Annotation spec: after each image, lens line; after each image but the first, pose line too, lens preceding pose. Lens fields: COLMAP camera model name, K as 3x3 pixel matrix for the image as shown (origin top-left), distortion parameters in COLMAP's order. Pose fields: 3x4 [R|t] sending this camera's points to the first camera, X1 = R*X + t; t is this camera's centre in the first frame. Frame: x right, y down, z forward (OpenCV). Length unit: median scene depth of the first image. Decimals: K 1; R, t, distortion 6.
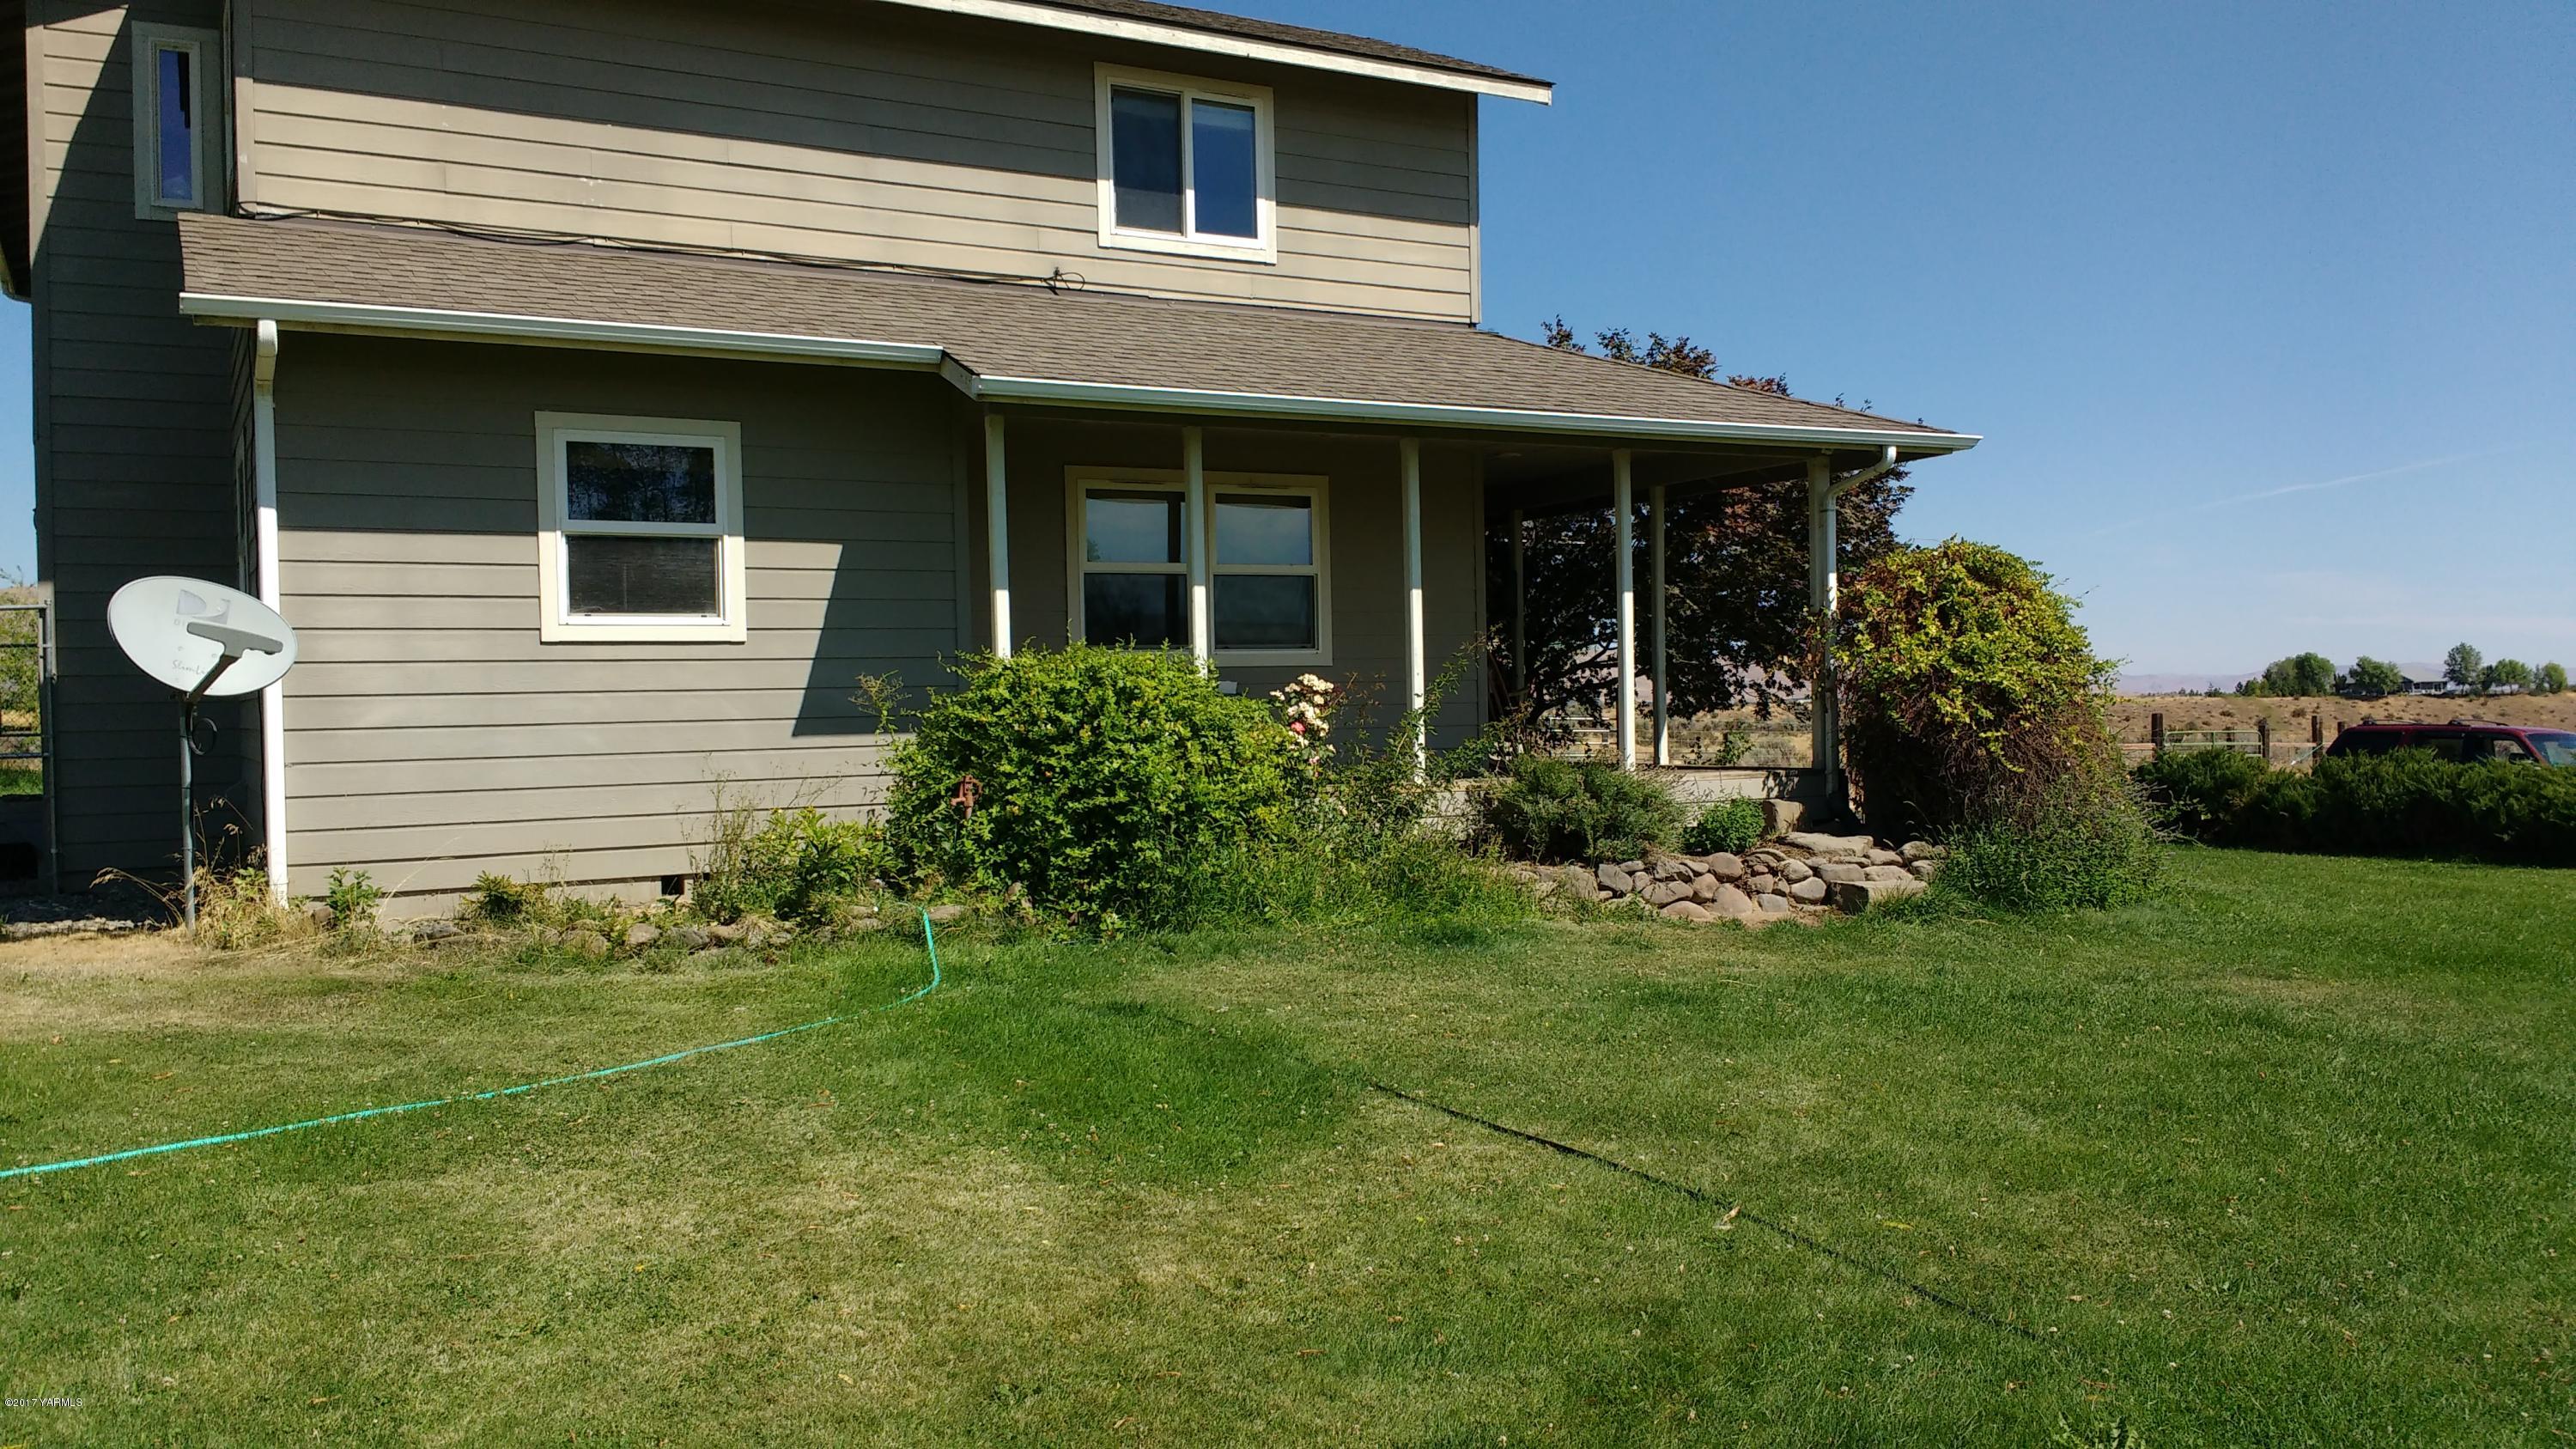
lens RADIAL K [[2031.0, 0, 1297.5], [0, 2031.0, 736.5], [0, 0, 1]] dist [0.113844, -0.183408]
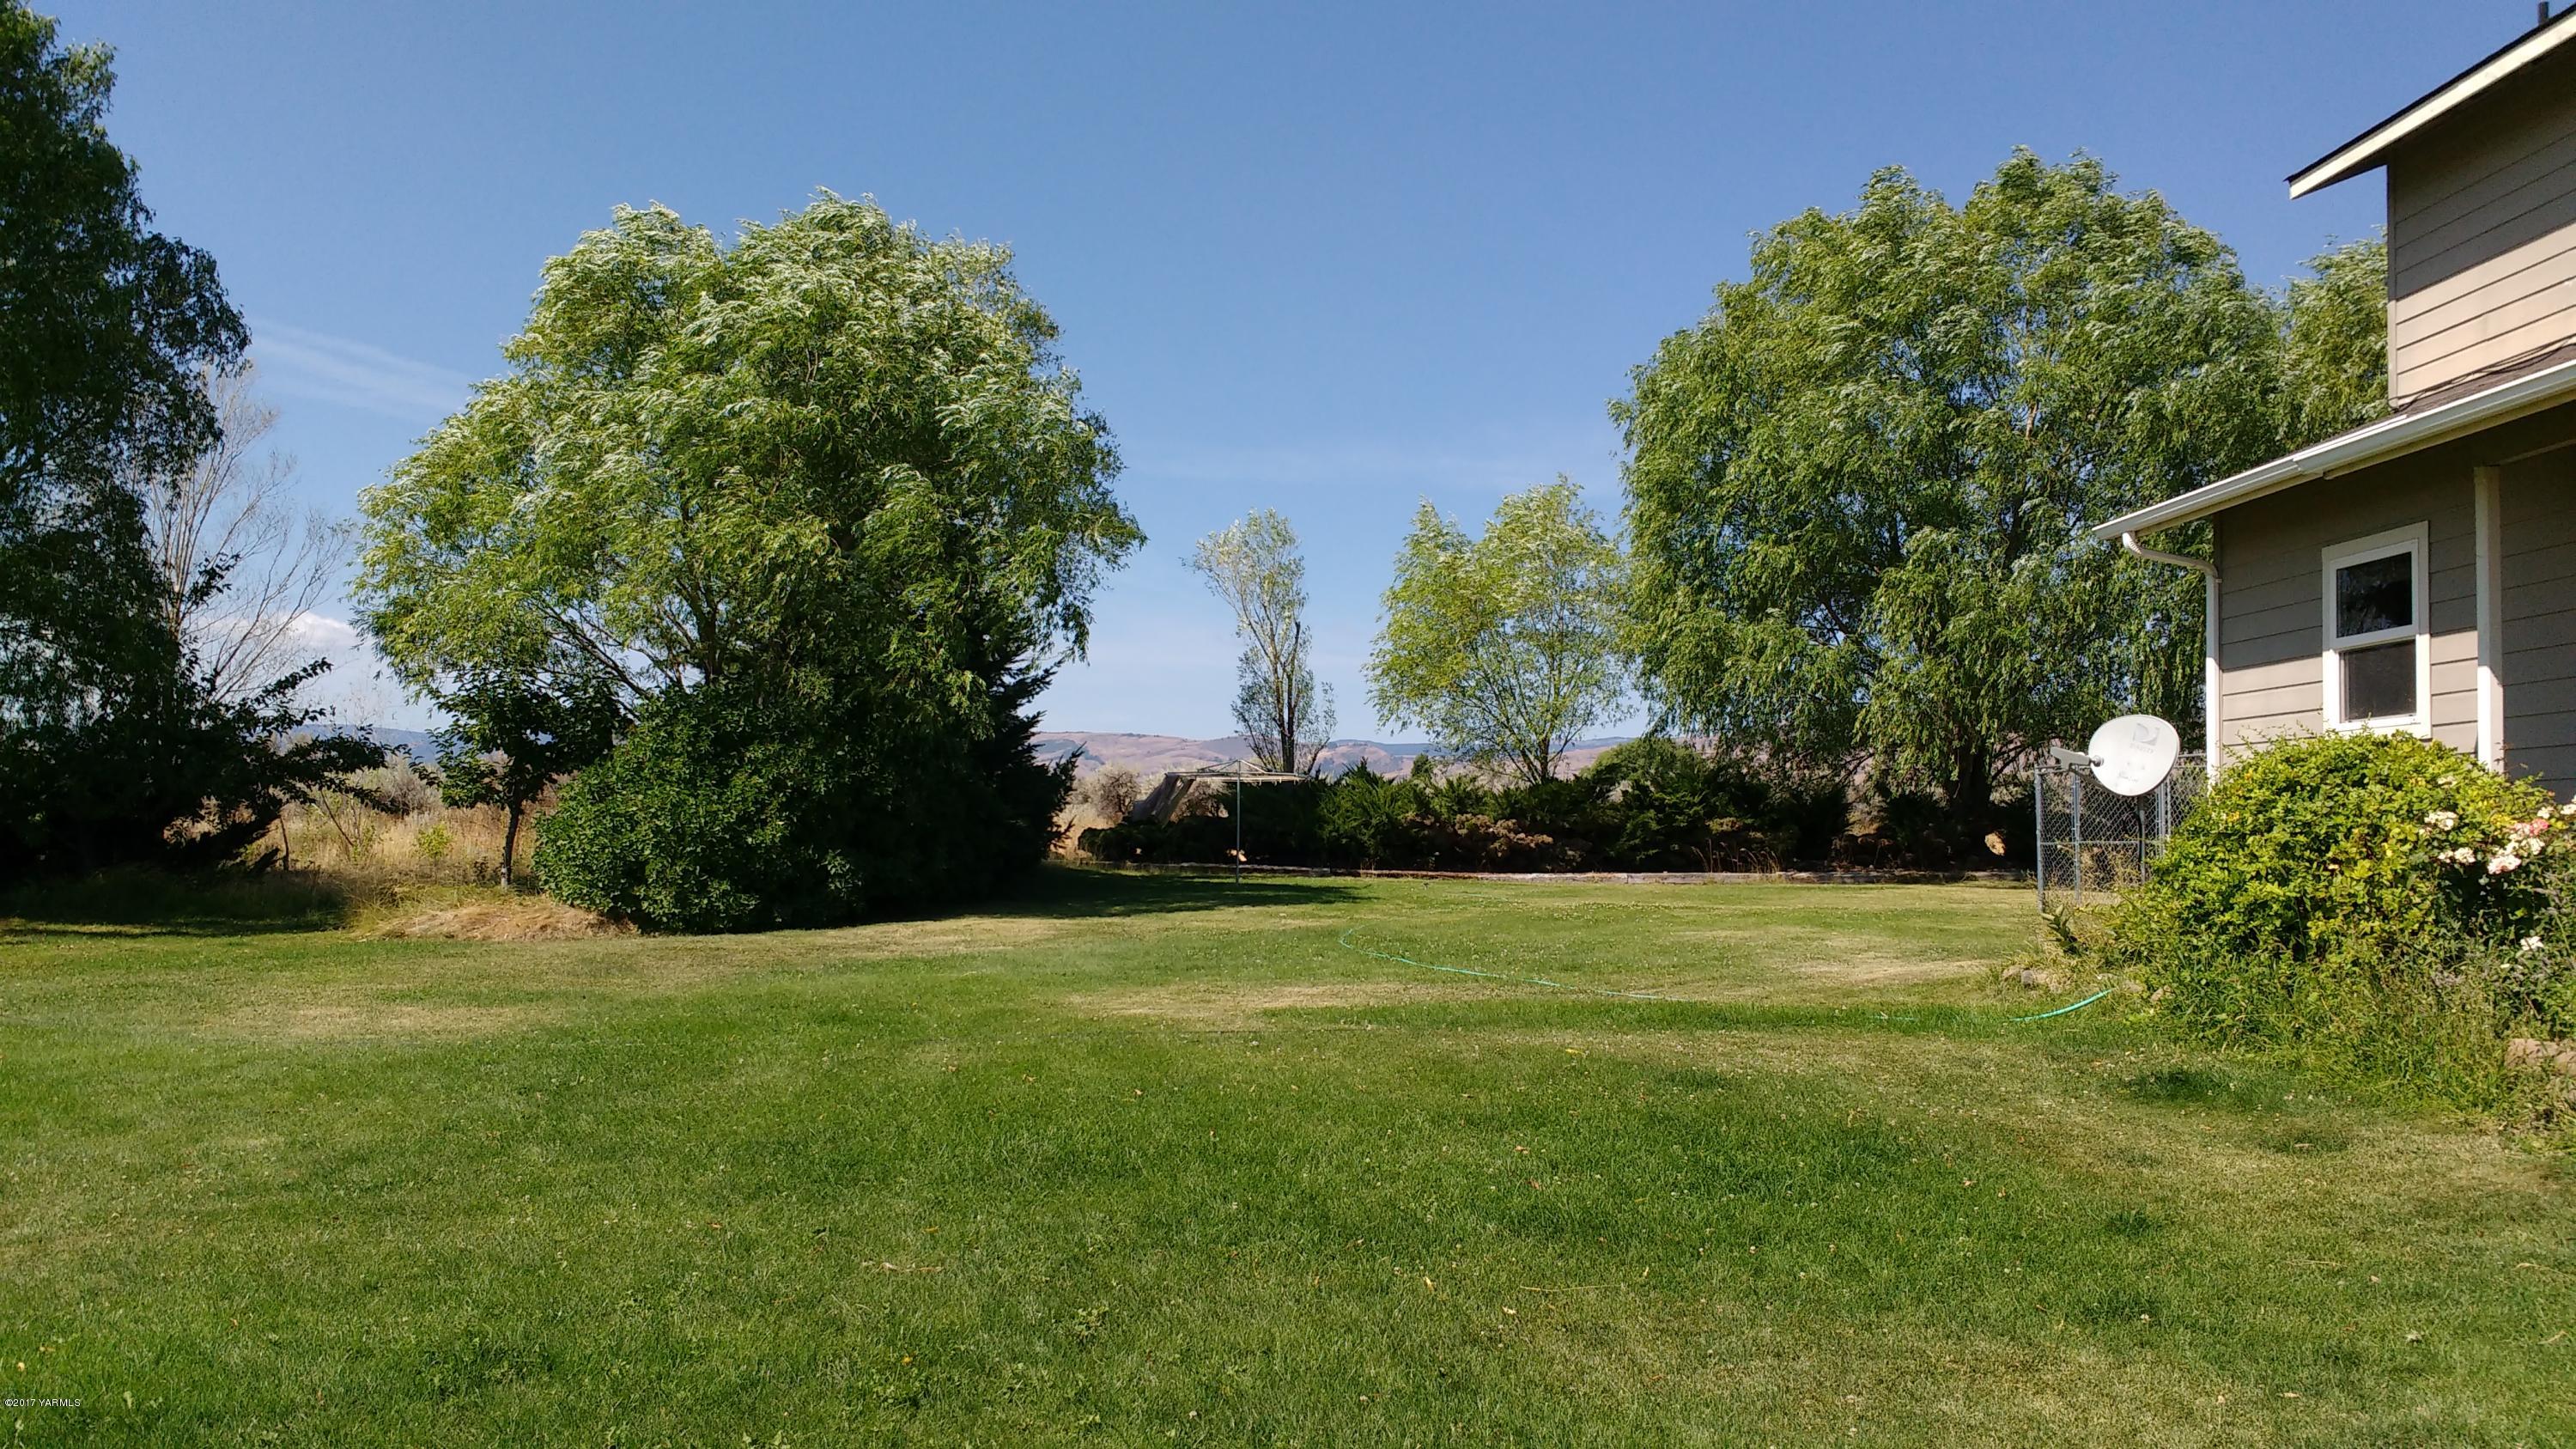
lens RADIAL K [[2031.0, 0, 1297.5], [0, 2031.0, 736.5], [0, 0, 1]] dist [0.113844, -0.183408]
pose [[-0.448842, -0.038894, -0.892764, 0.916655], [-0.024109, 0.999216, -0.031411, -0.001646], [0.893286, 0.007425, -0.449427, 1.000103]]
